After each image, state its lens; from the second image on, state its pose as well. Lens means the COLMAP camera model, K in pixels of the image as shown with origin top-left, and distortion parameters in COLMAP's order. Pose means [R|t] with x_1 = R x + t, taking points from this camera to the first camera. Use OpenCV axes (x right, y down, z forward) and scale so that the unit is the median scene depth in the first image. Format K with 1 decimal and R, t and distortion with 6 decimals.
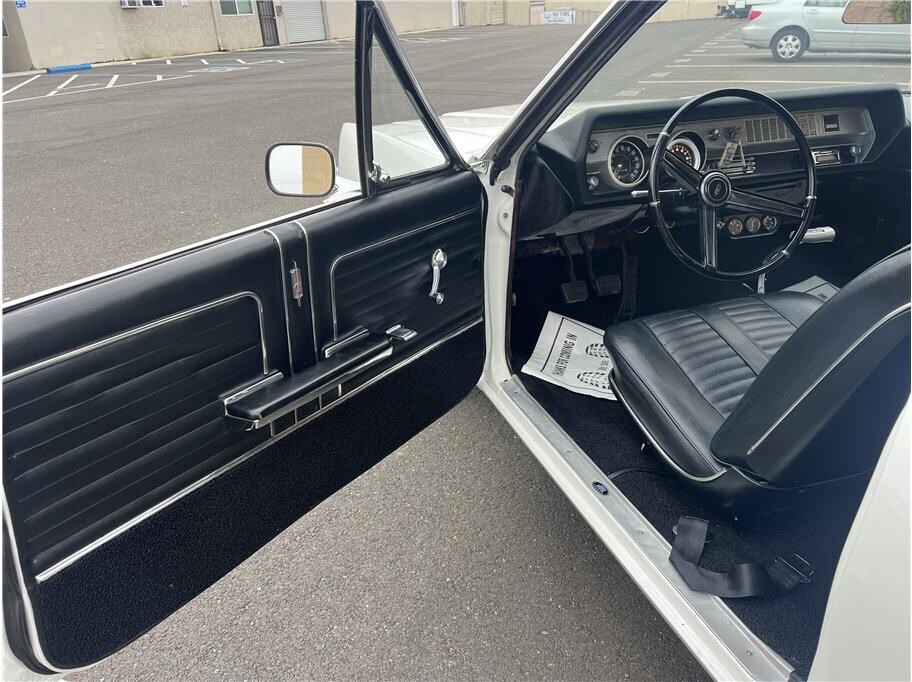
lens RADIAL K [[682.7, 0, 448.3], [0, 682.7, 339.2], [0, 0, 1]] dist [0.056926, -0.060380]
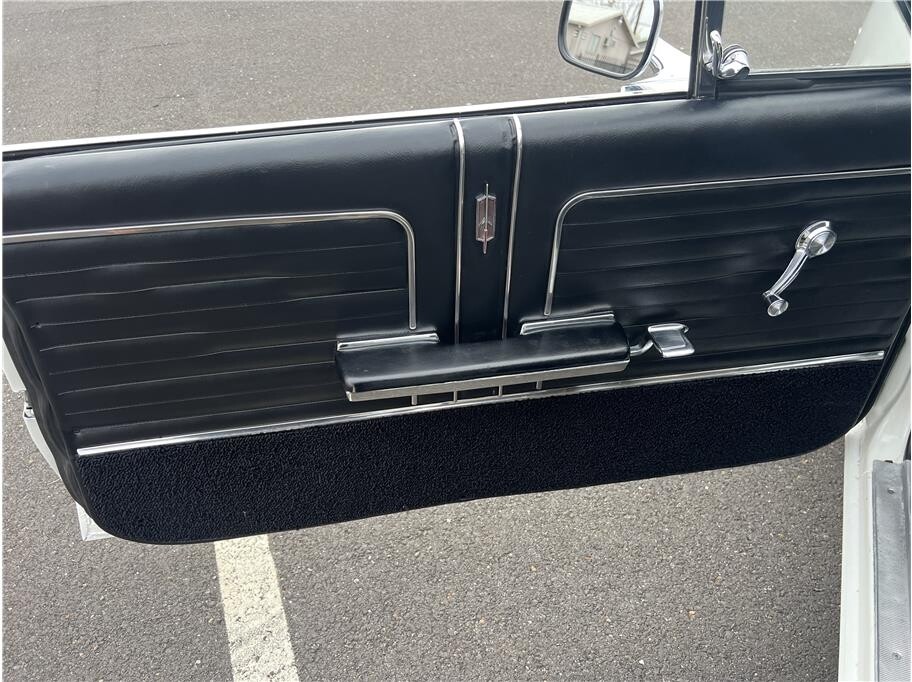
lens RADIAL K [[677.5, 0, 452.2], [0, 677.5, 340.0], [0, 0, 1]] dist [0.053265, -0.054626]
pose [[0.721234, 0.430256, -0.542864, 0.127633], [-0.298895, 0.900293, 0.316439, -0.152430], [0.624886, -0.065967, 0.777924, 0.448173]]
